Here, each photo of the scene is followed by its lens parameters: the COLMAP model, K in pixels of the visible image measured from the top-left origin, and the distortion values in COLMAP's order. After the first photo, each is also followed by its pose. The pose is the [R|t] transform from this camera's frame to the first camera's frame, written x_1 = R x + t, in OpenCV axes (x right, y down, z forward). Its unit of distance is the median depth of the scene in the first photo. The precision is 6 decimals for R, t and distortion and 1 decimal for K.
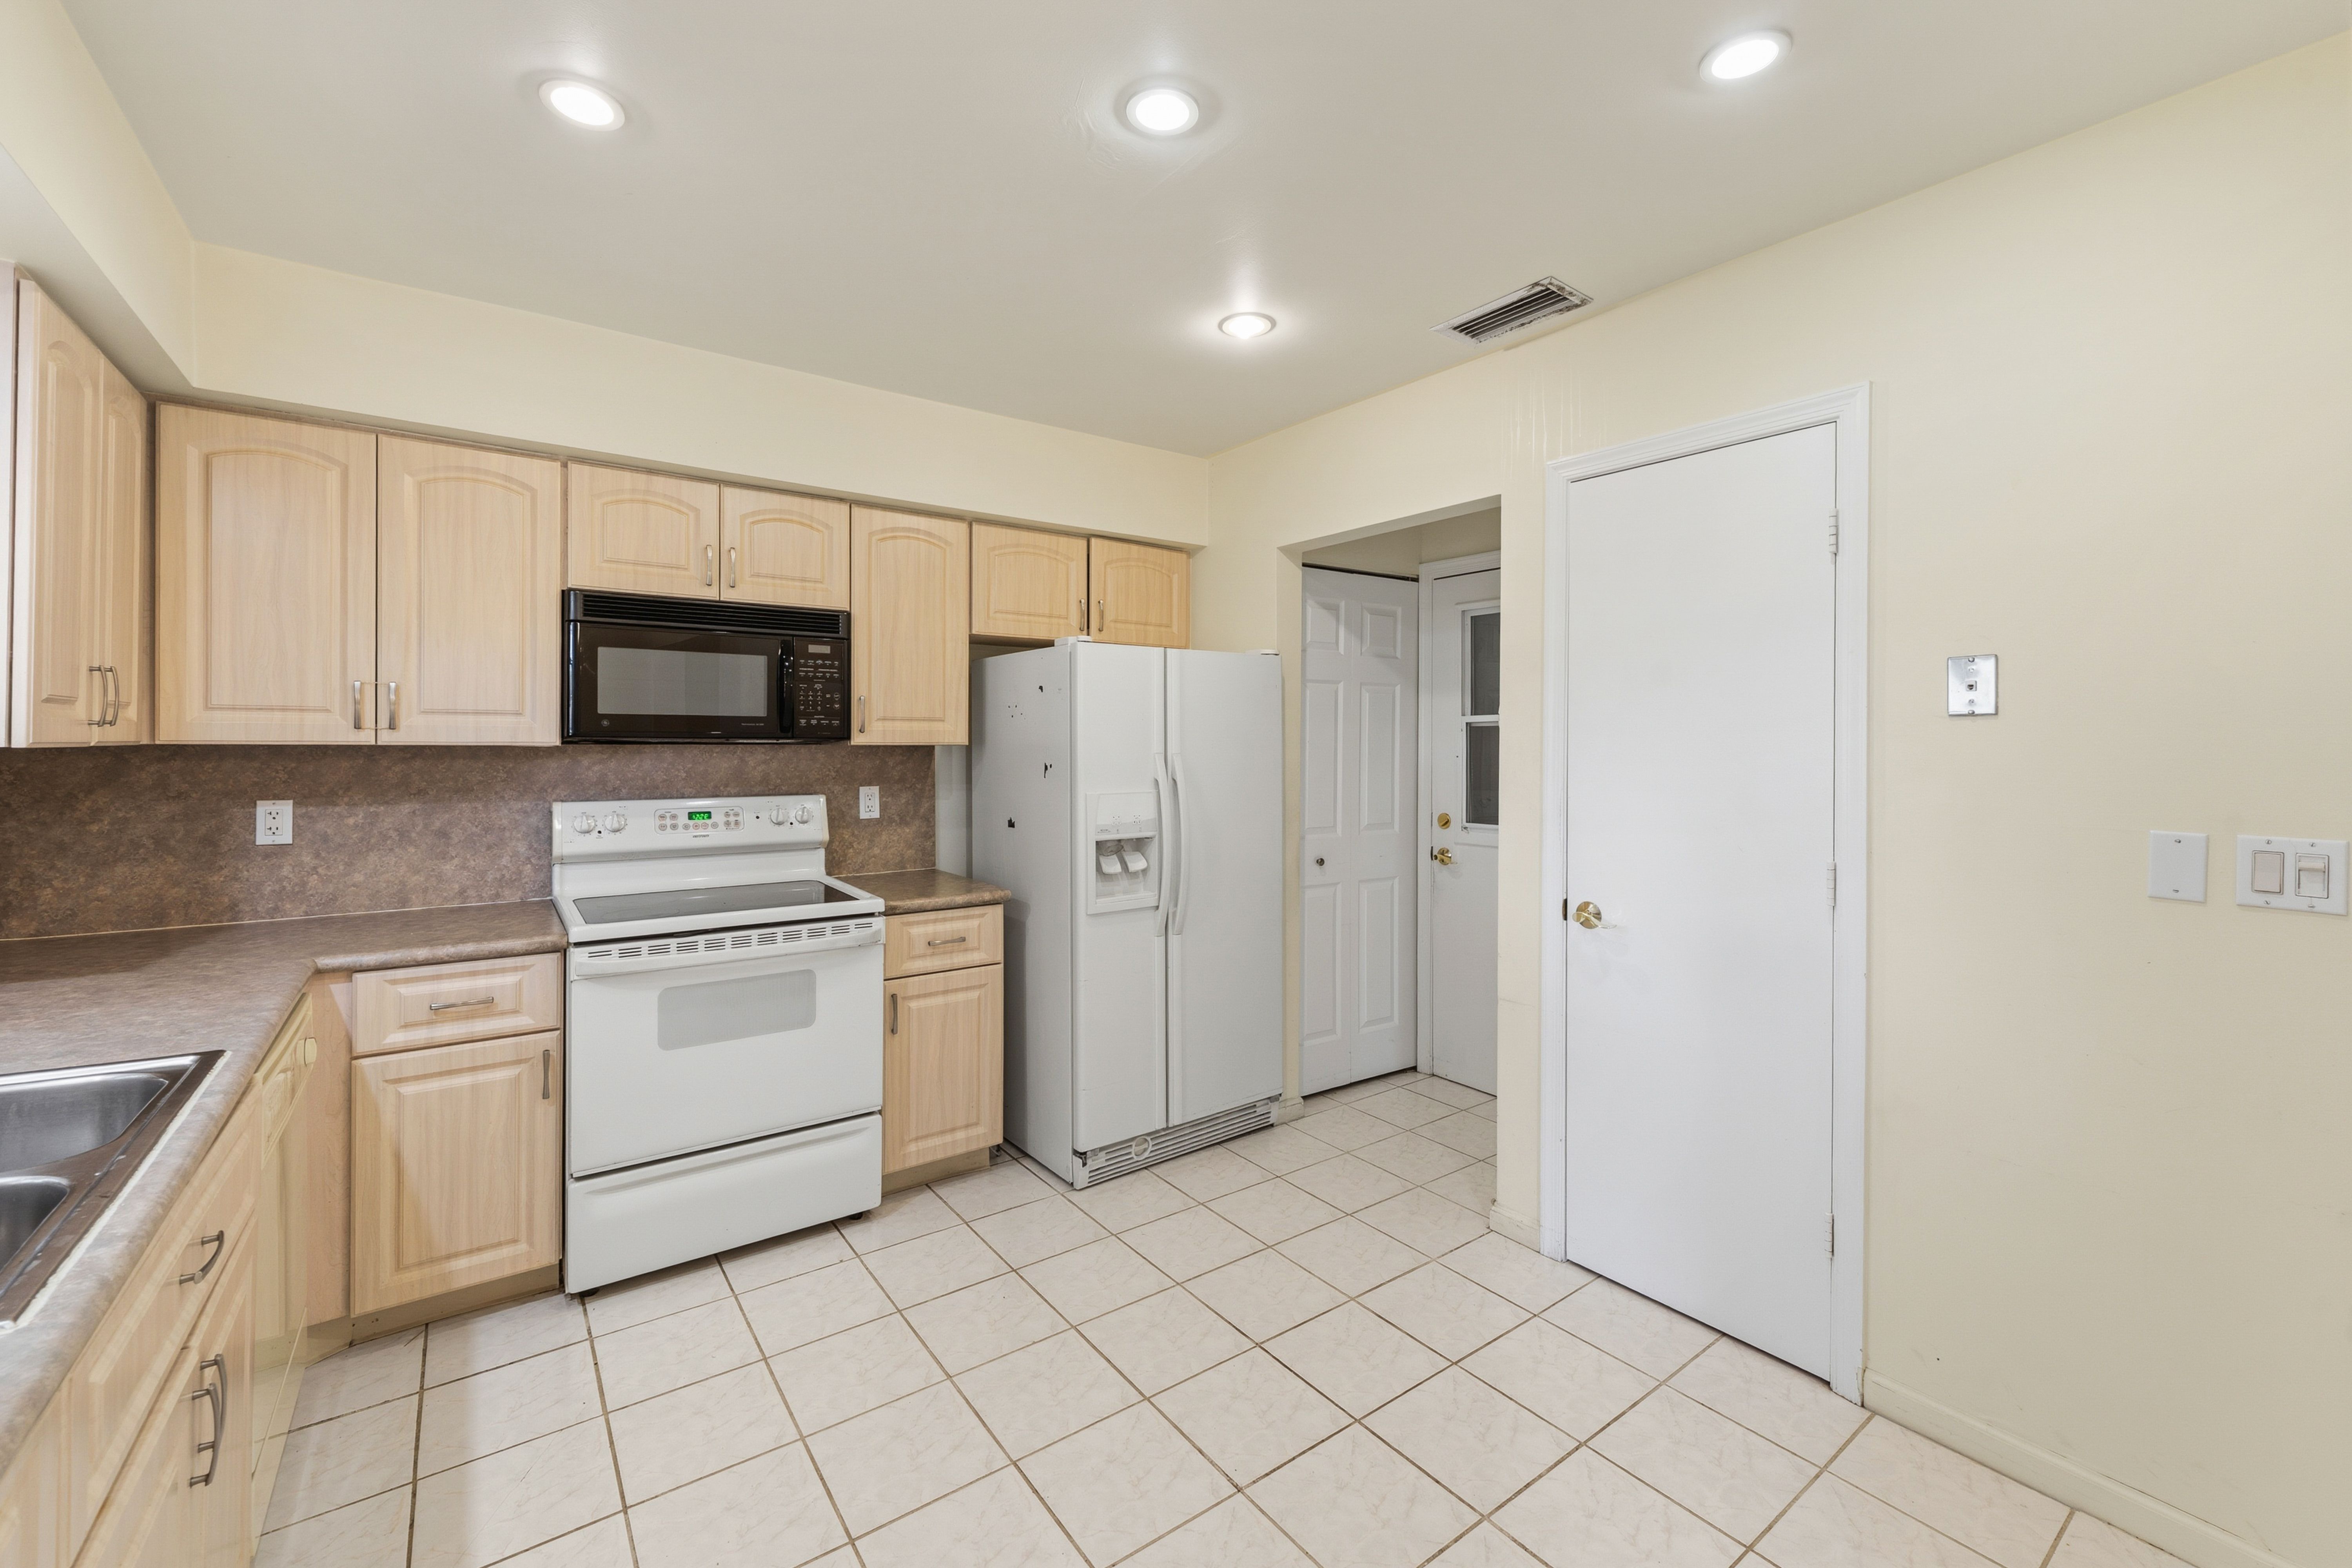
lens RADIAL K [[958.6, 0, 1174.6], [0, 958.6, 749.8], [0, 0, 1]] dist [-0.003304, 0.000157]
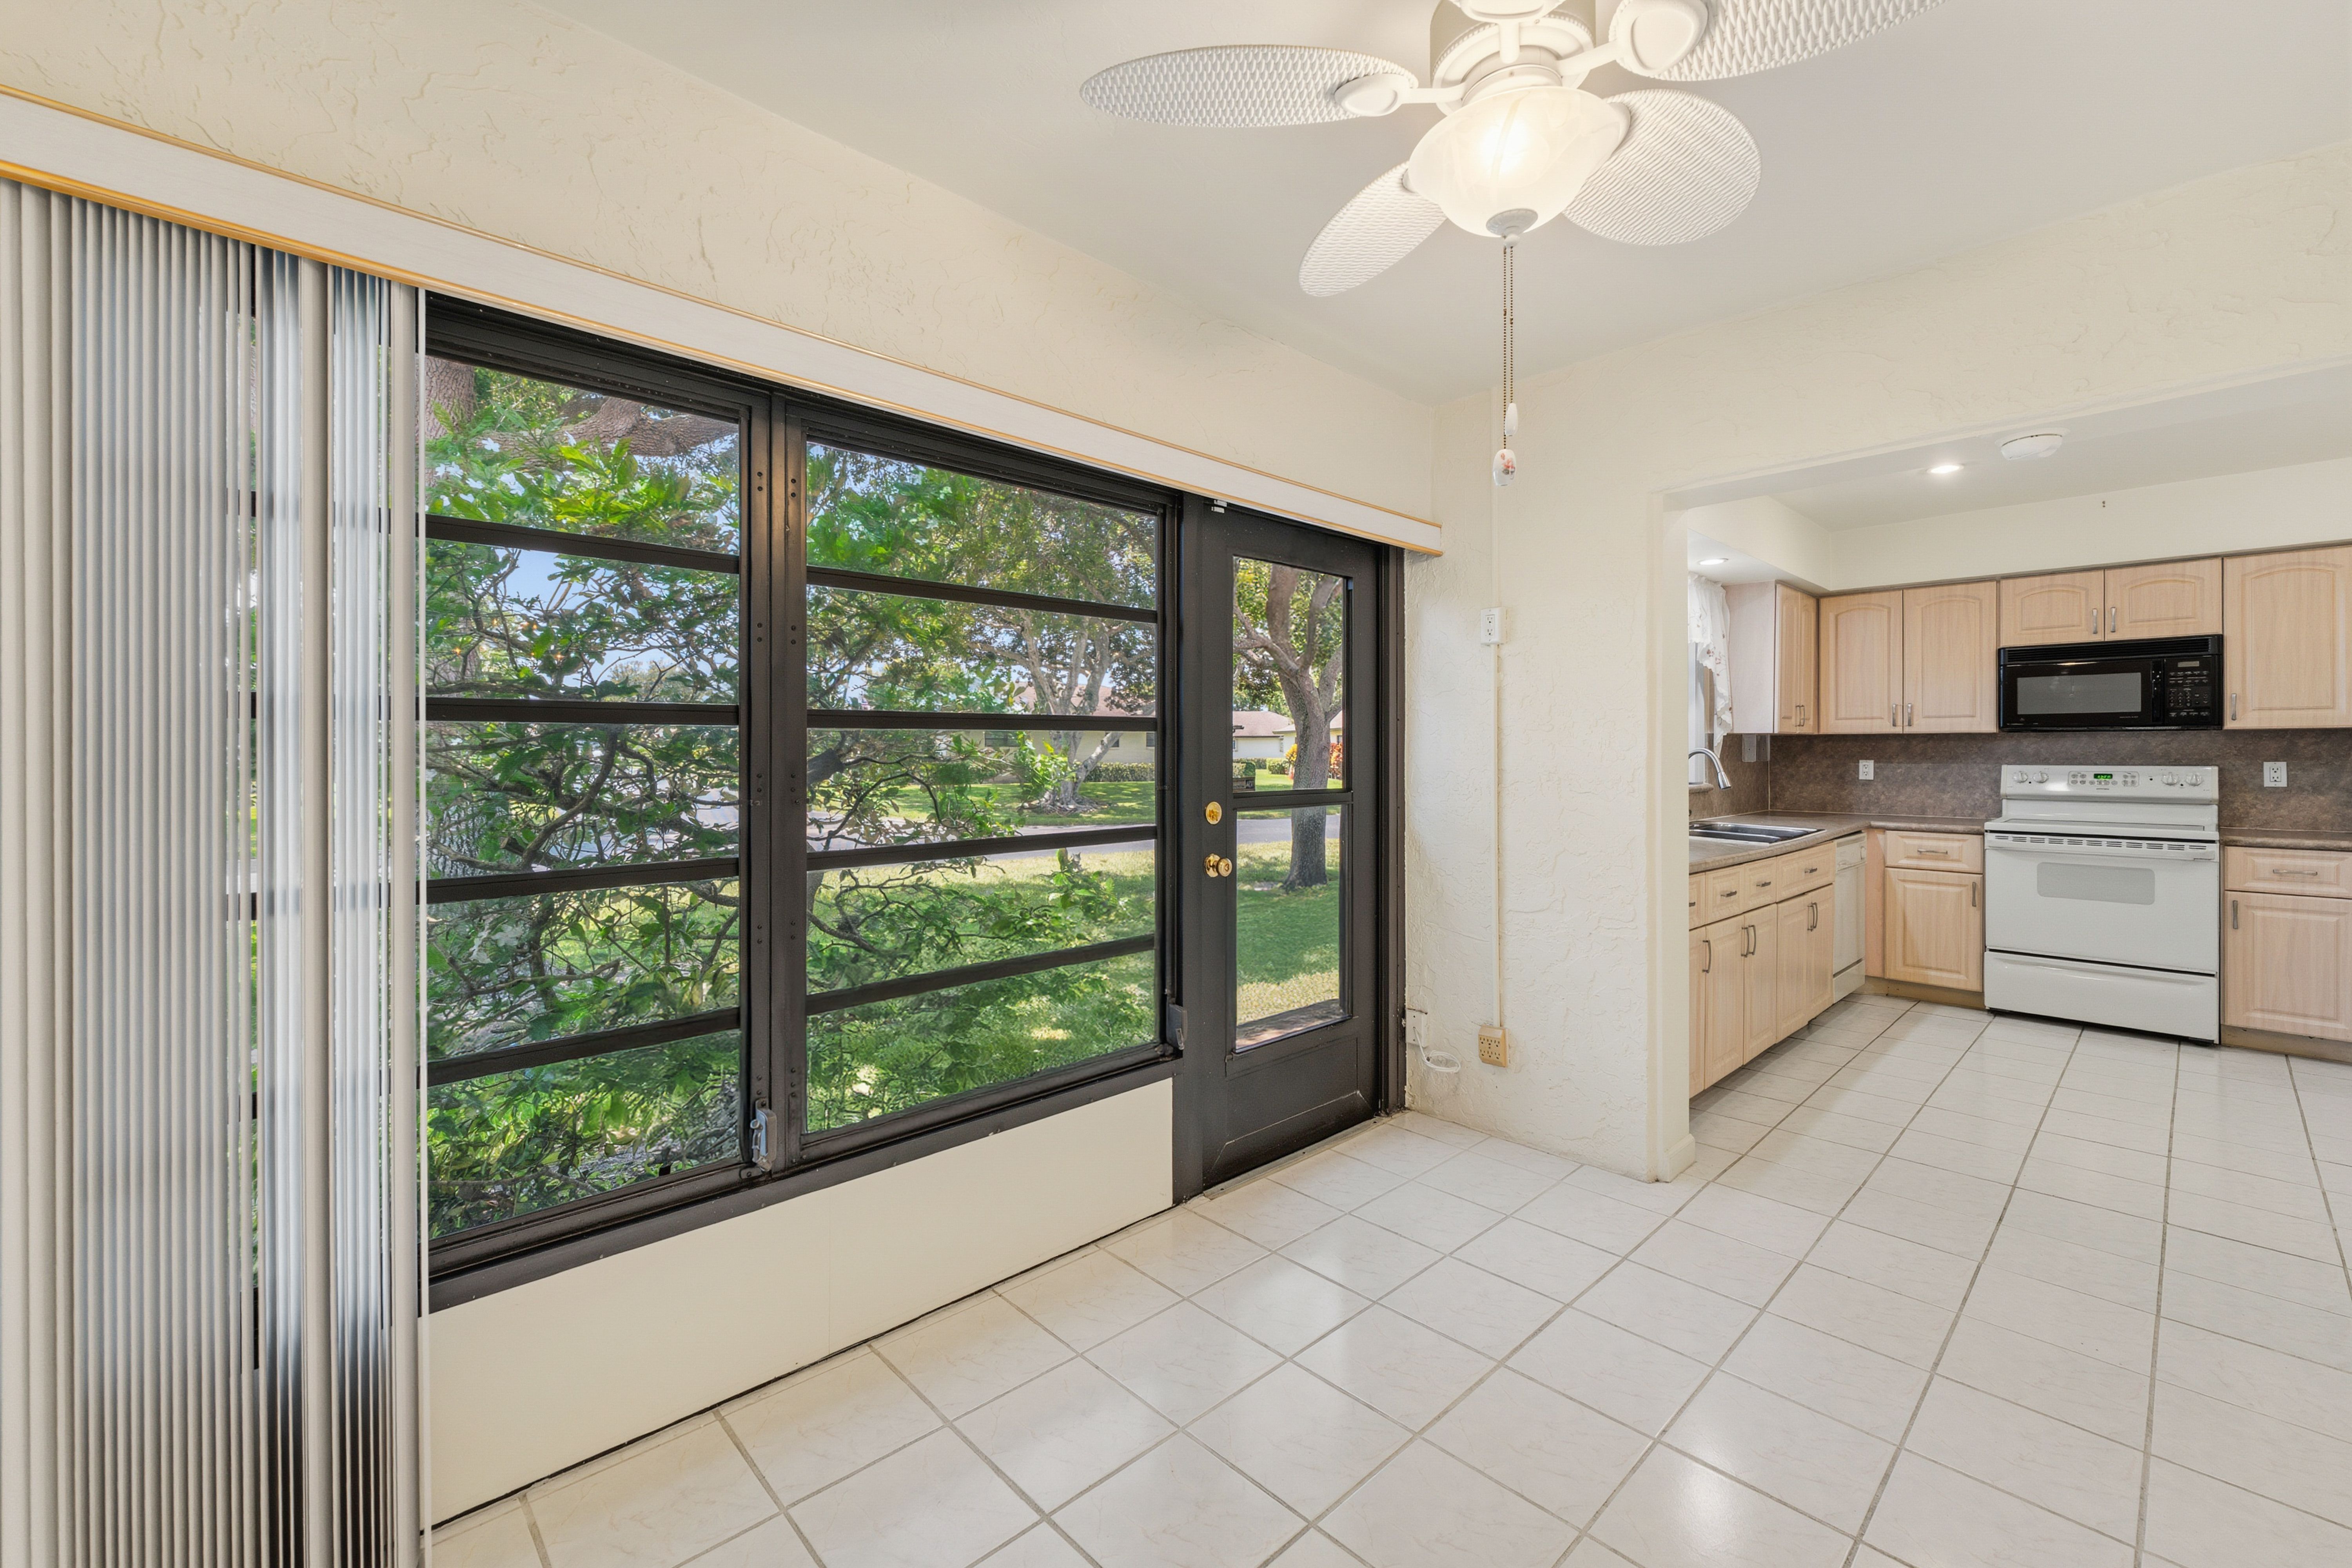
lens RADIAL K [[958.6, 0, 1176.3], [0, 958.6, 753.4], [0, 0, 1]] dist [-0.003304, 0.000157]
pose [[0.120349, -0.001588, -0.992730, 0.900656], [-0.005537, 0.999982, -0.002271, 0.043741], [0.992716, 0.005770, 0.120338, -0.721053]]
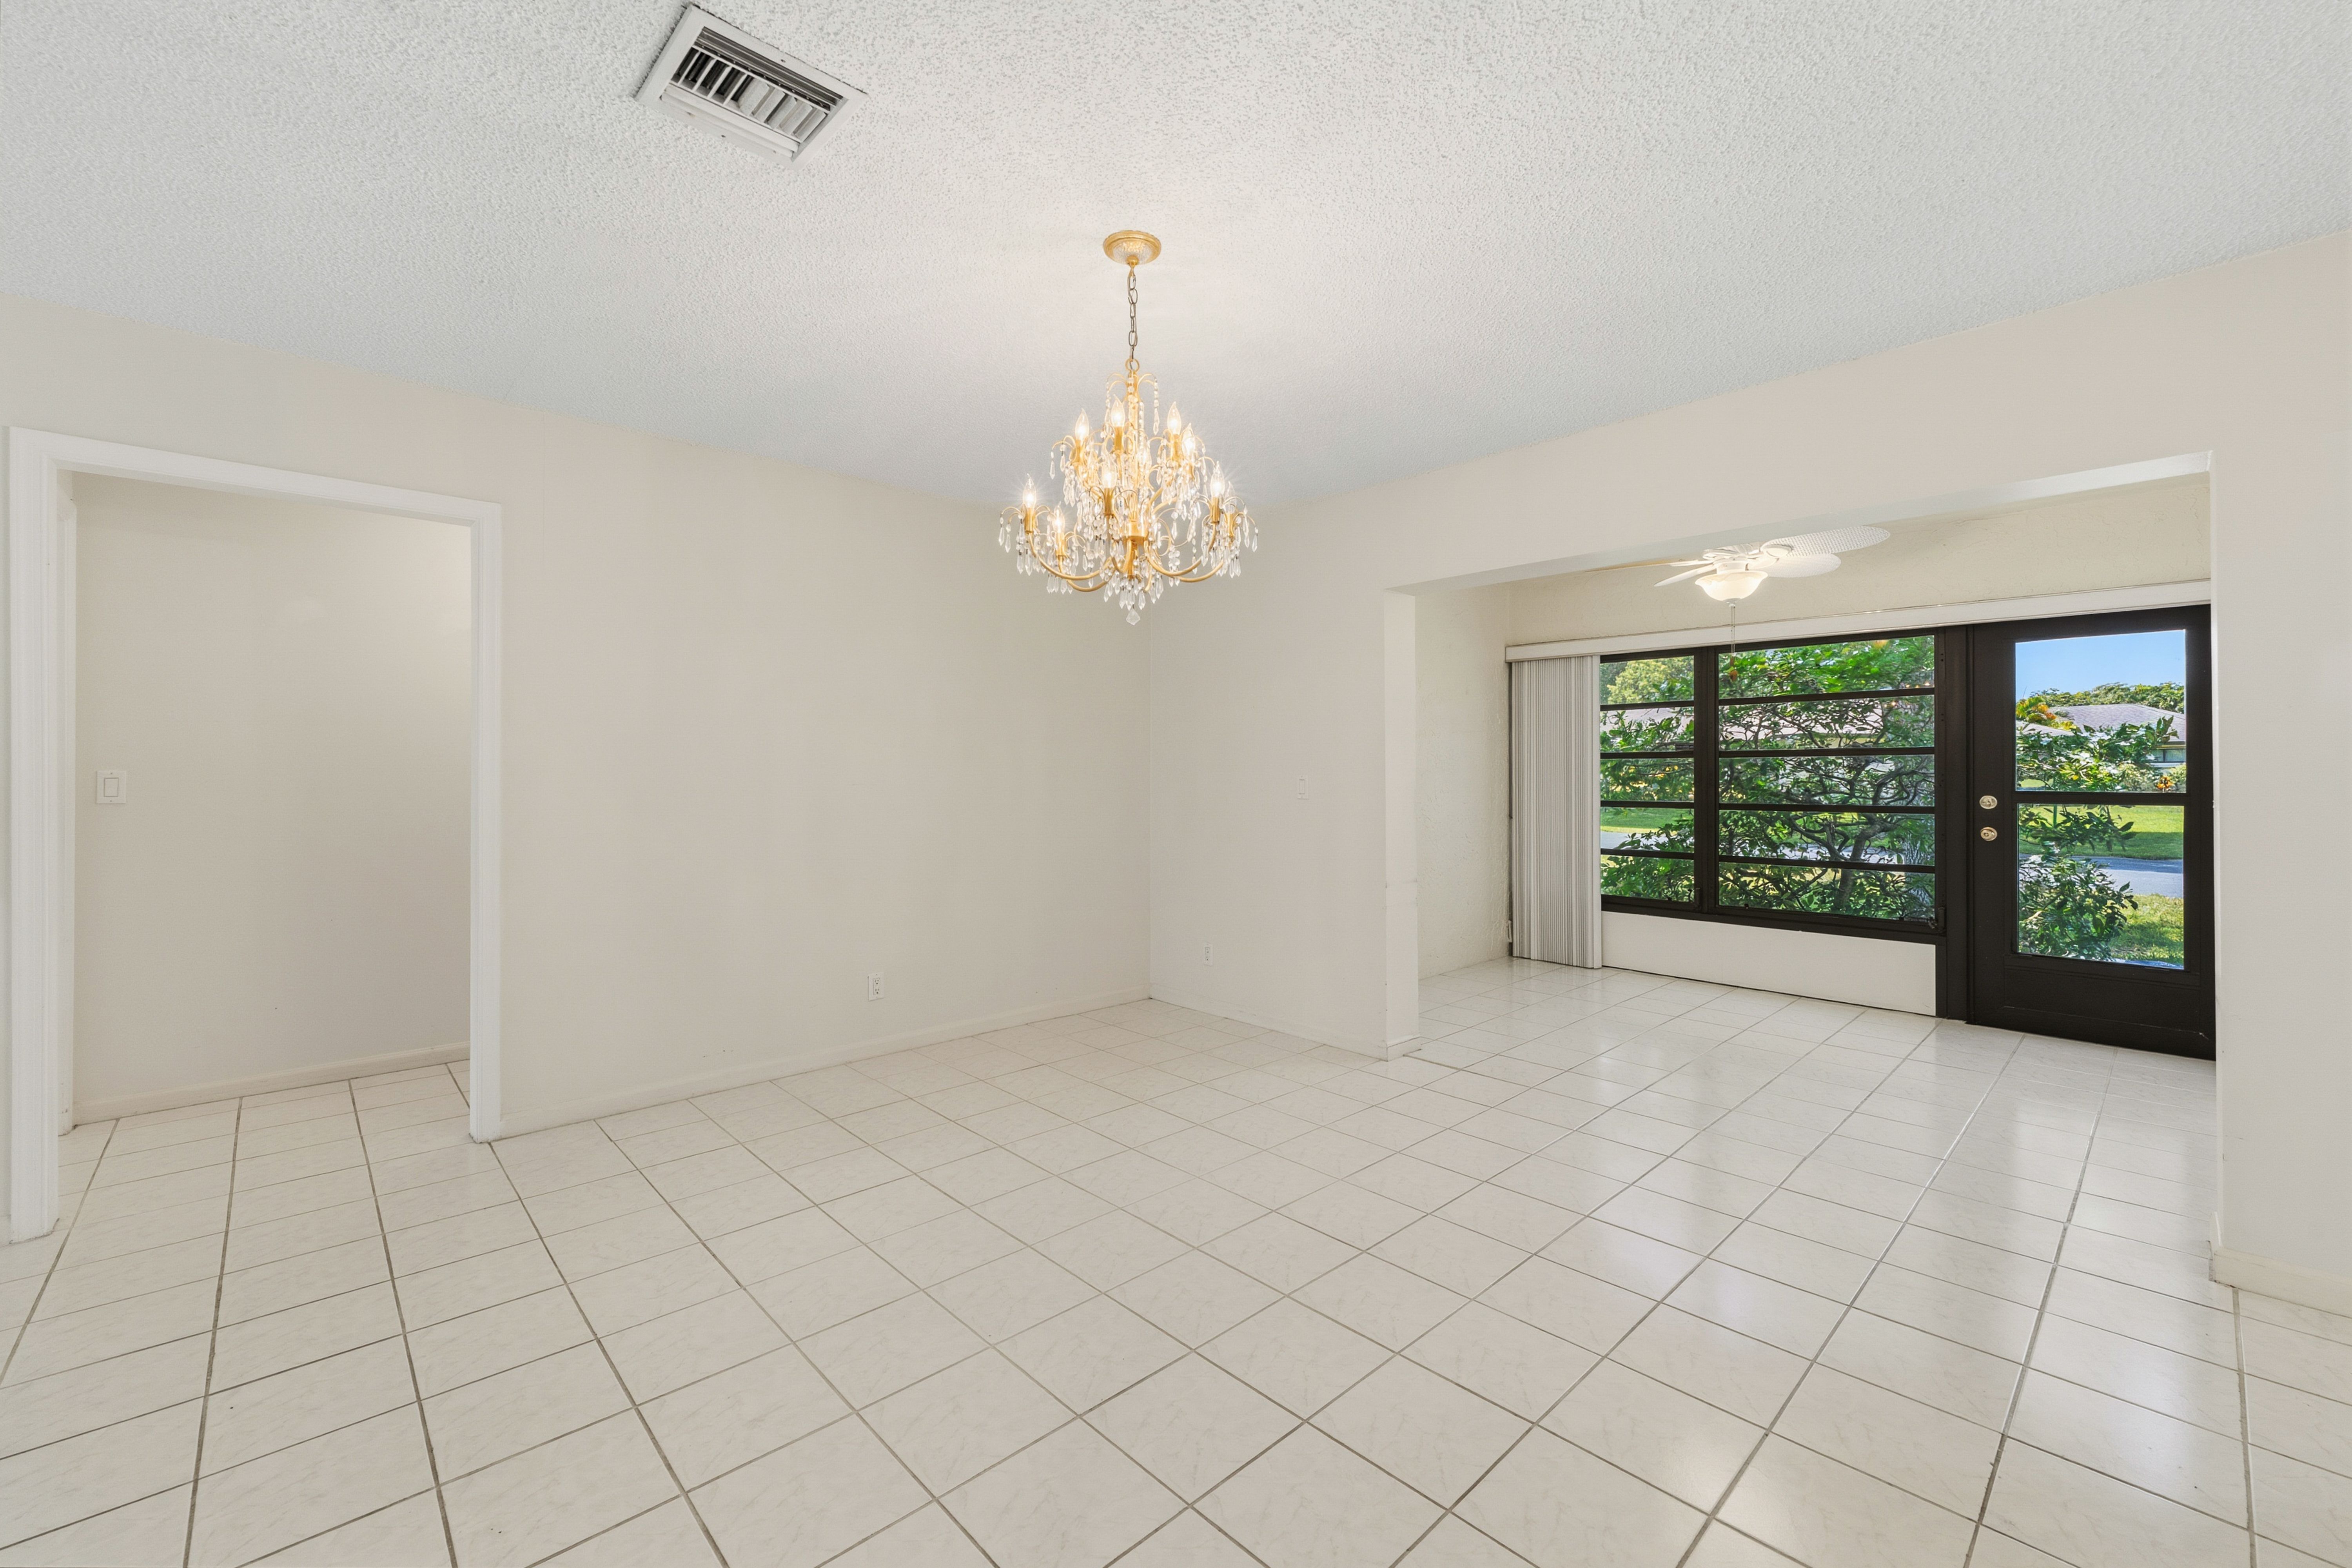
lens RADIAL K [[958.6, 0, 1165.5], [0, 958.6, 765.0], [0, 0, 1]] dist [-0.003304, 0.000157]
pose [[-0.992528, -0.001458, -0.122005, 1.517814], [-0.001435, 0.999999, -0.000278, 0.040407], [0.122005, -0.000101, -0.992529, 0.855595]]
